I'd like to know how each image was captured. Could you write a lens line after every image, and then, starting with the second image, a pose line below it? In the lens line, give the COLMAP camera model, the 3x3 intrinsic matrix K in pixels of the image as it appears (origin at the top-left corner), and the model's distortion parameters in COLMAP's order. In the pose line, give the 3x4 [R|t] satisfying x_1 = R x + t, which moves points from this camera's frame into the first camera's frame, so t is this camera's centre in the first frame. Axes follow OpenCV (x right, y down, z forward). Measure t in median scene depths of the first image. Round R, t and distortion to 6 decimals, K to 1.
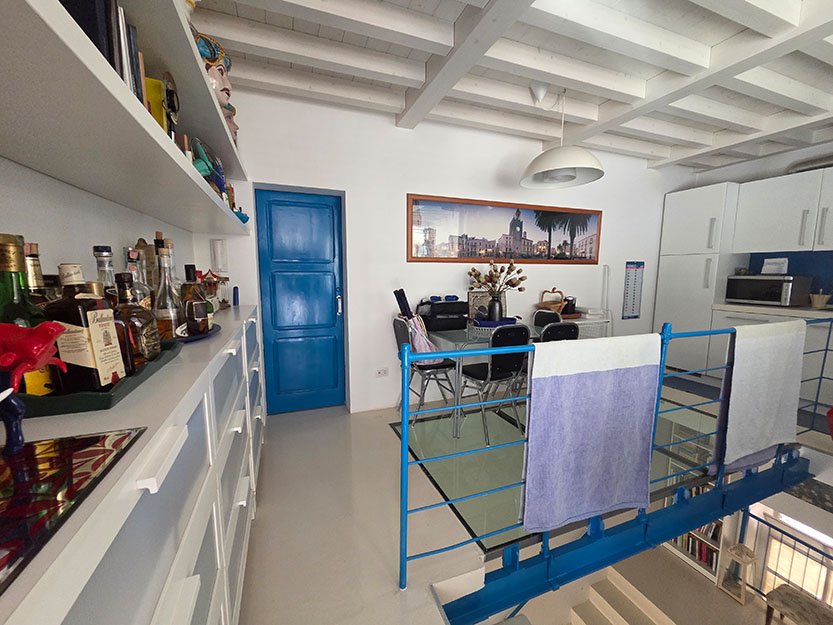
lens RADIAL K [[341.6, 0, 411.2], [0, 341.6, 312.8], [0, 0, 1]] dist [0.000805, -0.000157]
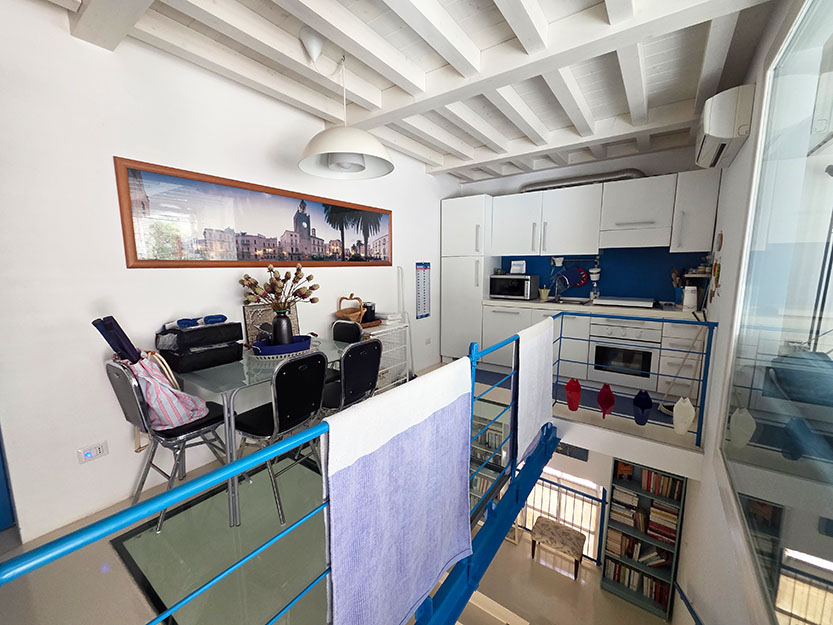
lens RADIAL K [[341.6, 0, 416.5], [0, 341.6, 314.0], [0, 0, 1]] dist [0.000805, -0.000157]
pose [[0.835758, -0.084378, 0.542577, 0.081148], [0.073707, 0.996419, 0.041423, -0.050323], [-0.544129, 0.005373, 0.838984, 0.182628]]
